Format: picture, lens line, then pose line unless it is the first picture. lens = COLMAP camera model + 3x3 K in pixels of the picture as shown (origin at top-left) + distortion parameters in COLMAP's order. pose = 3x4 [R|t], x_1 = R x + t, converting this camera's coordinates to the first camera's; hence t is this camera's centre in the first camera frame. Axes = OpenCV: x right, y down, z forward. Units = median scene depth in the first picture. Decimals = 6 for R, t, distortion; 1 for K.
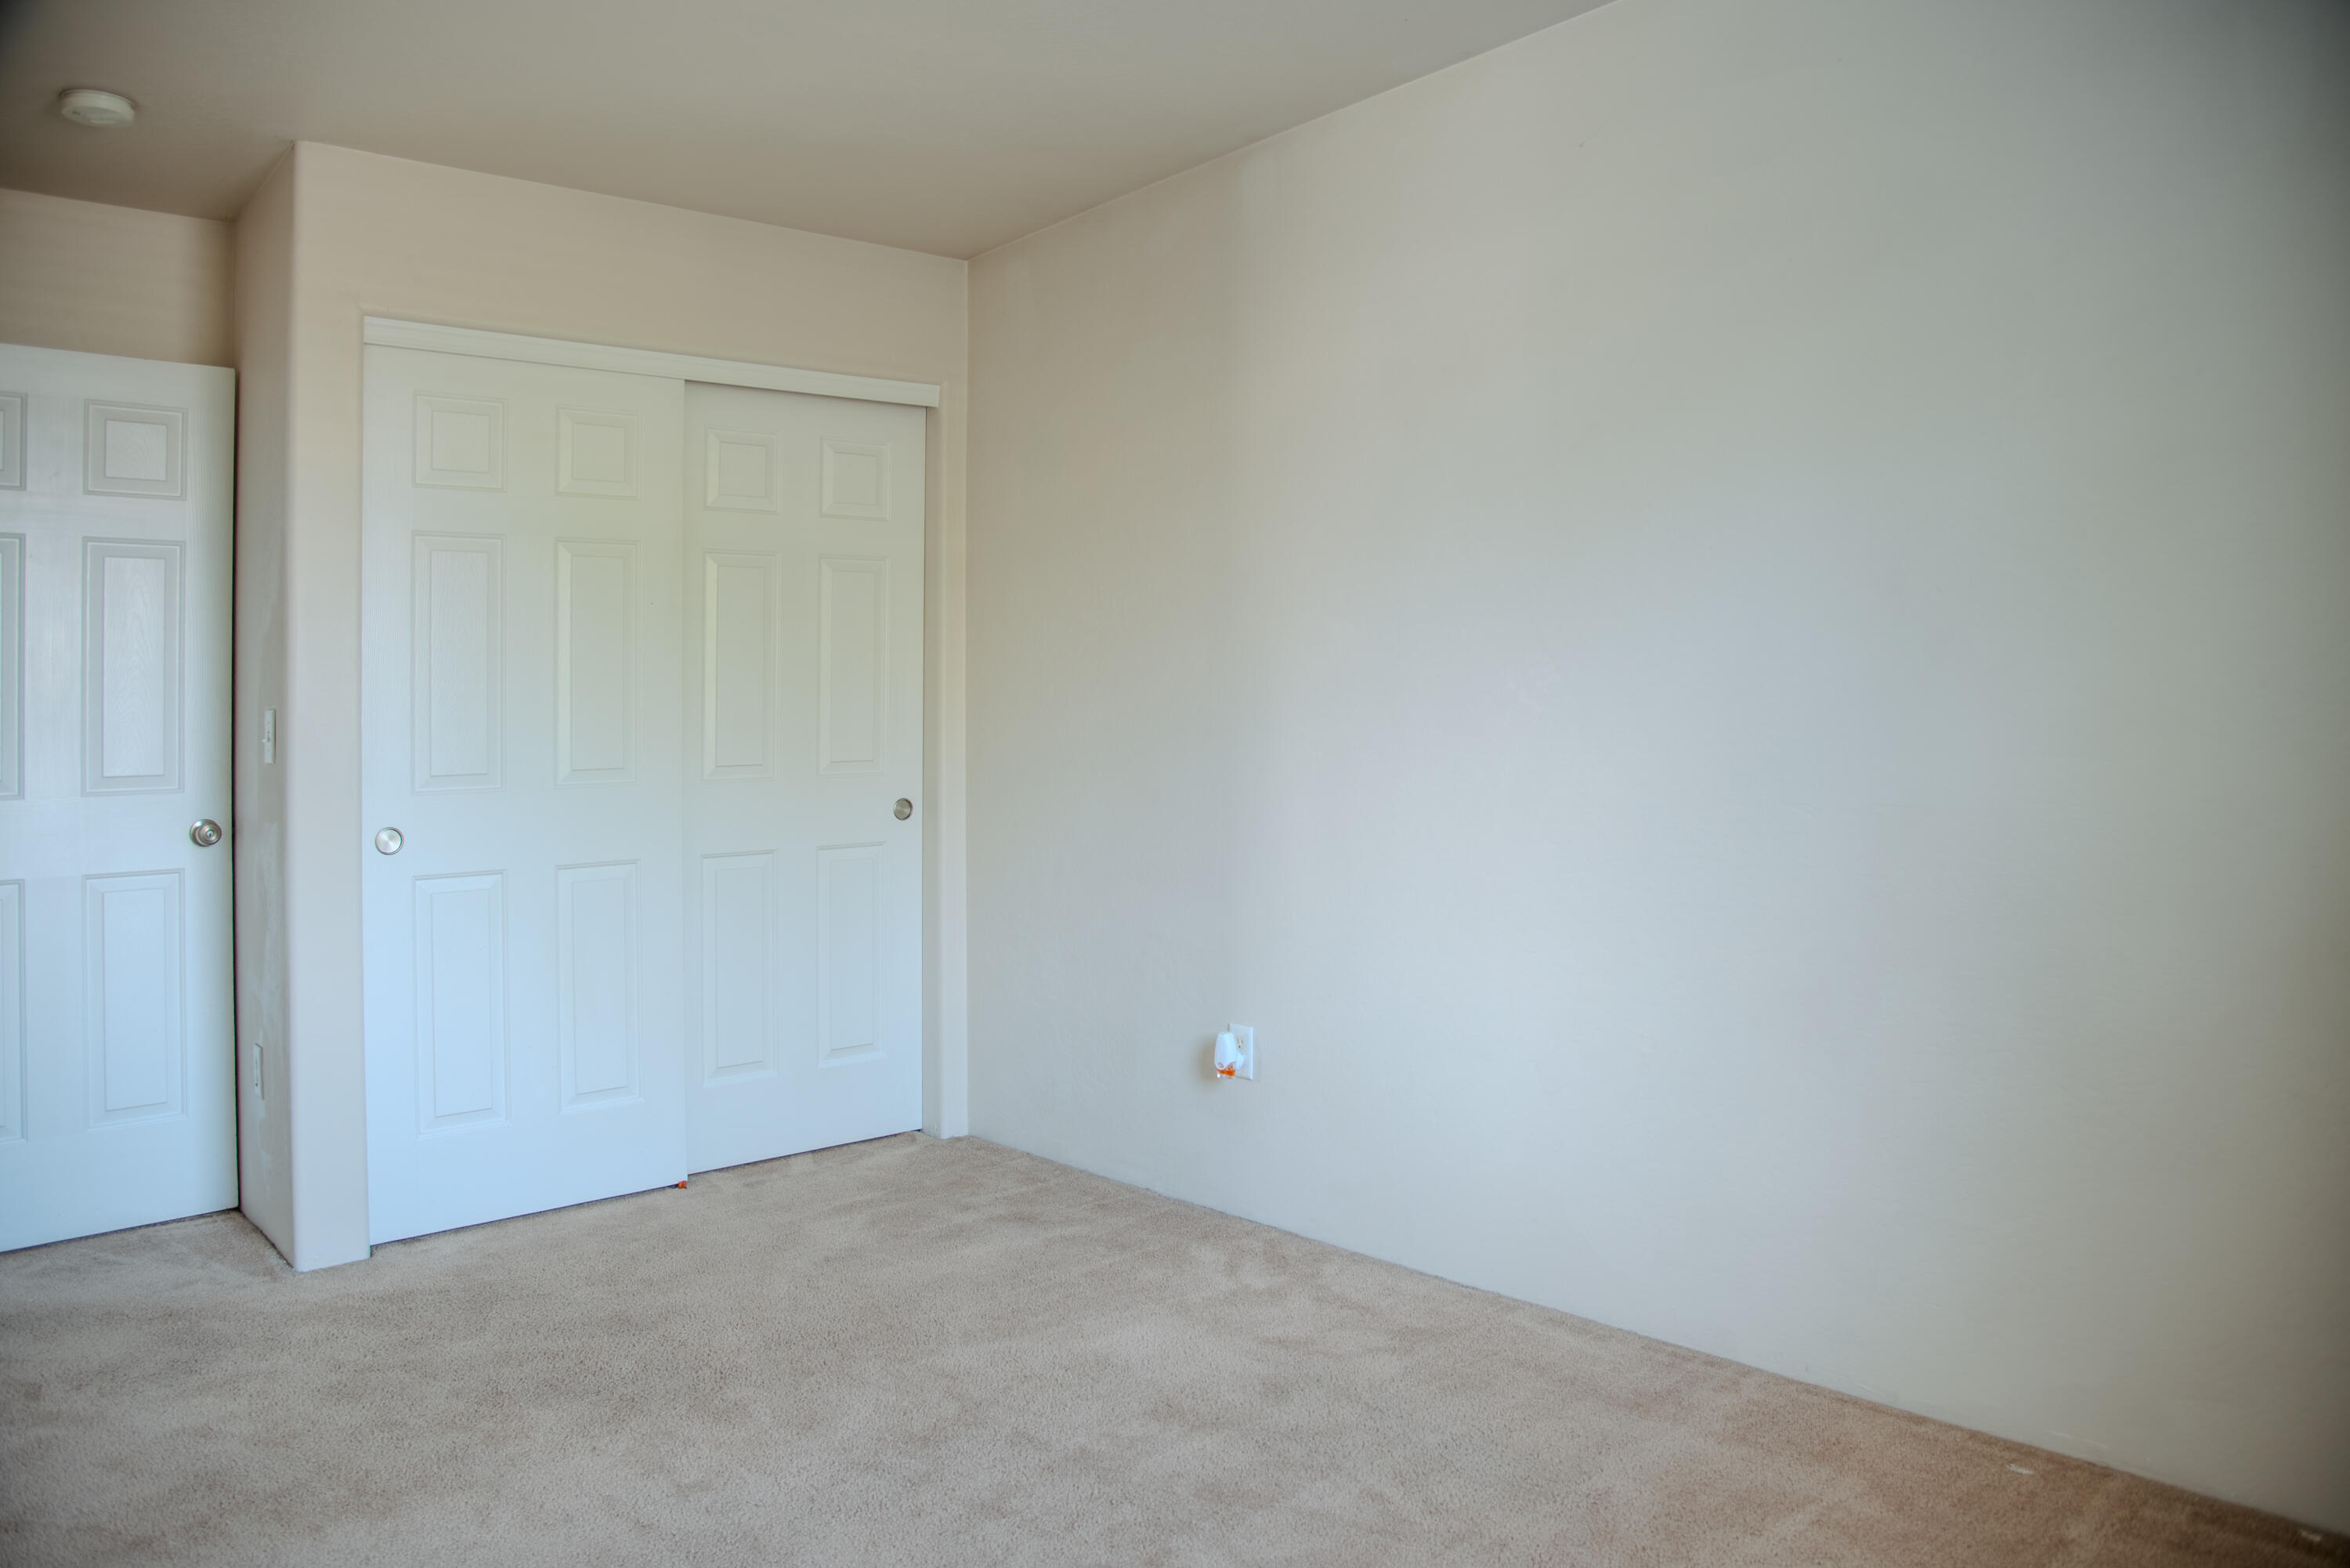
lens RADIAL K [[1608.3, 0, 1174.0], [0, 1608.3, 695.9], [0, 0, 1]] dist [-0.001231, 0.001744]
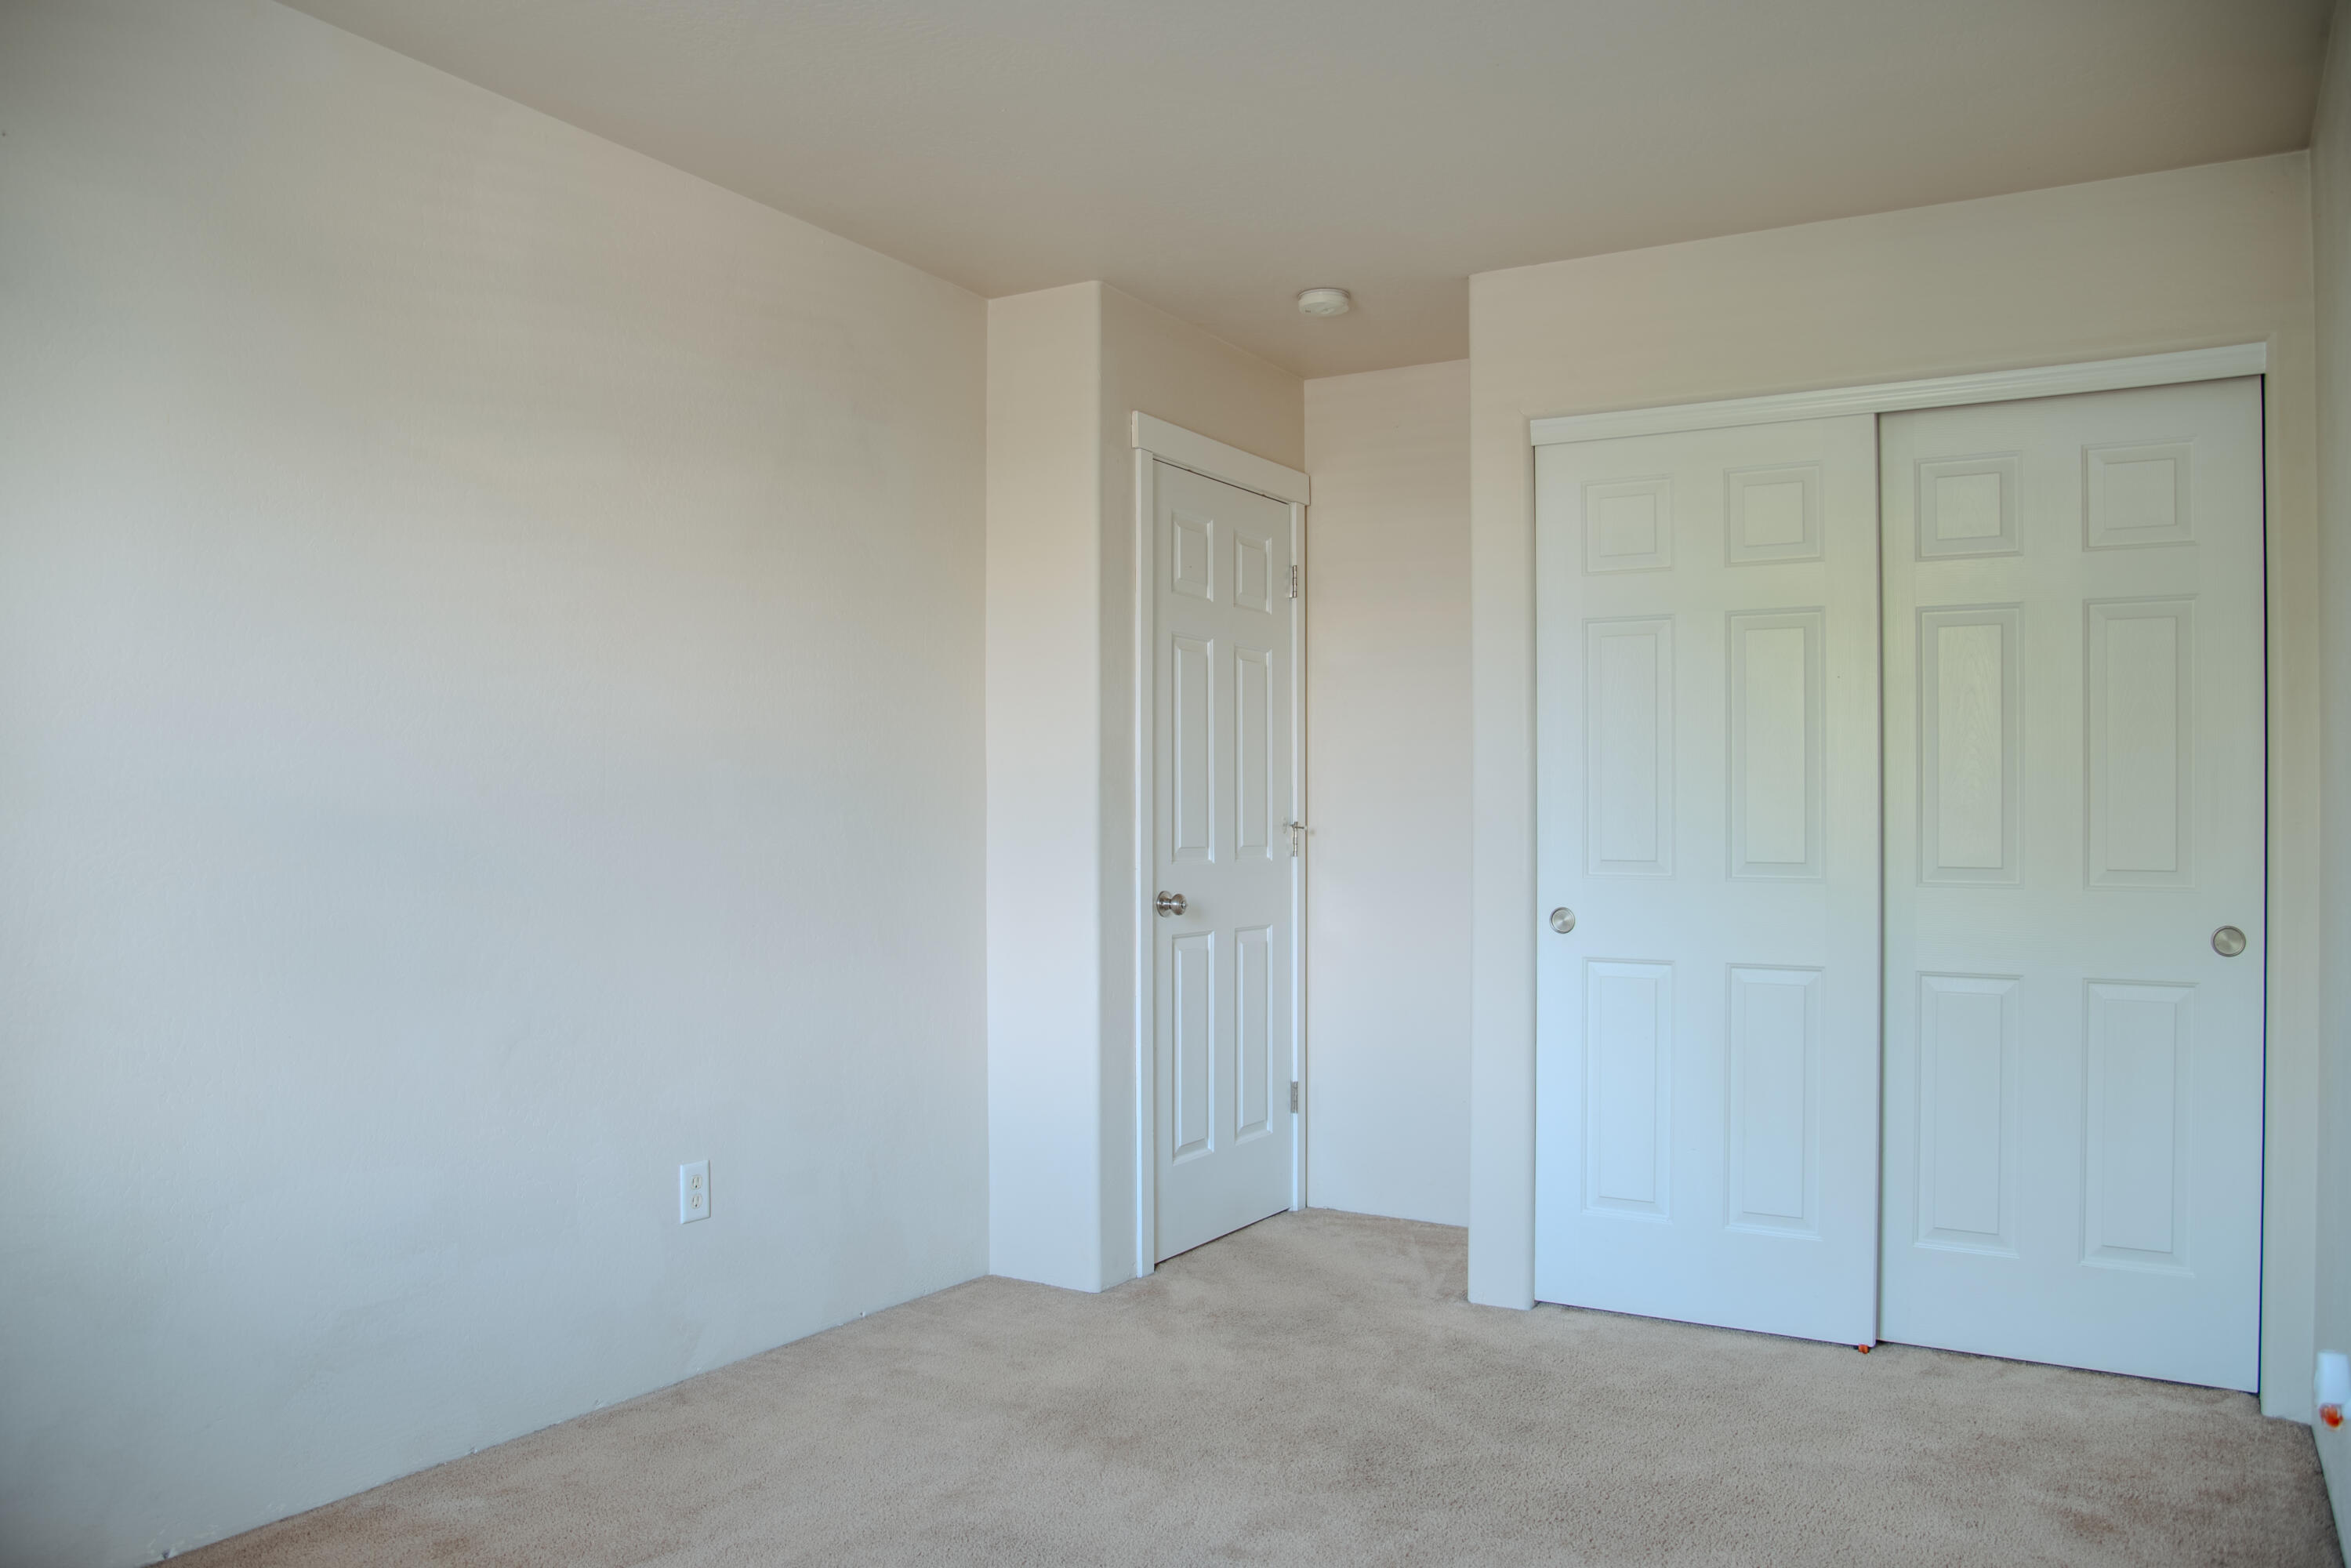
lens RADIAL K [[1737.2, 0, 1219.9], [0, 1737.2, 781.7], [0, 0, 1]] dist [-0.056028, 0.005466]
pose [[0.375830, 0.005741, -0.926671, 0.446953], [-0.002206, 0.999984, 0.005301, -0.004363], [0.926686, 0.000052, 0.375837, 0.361525]]
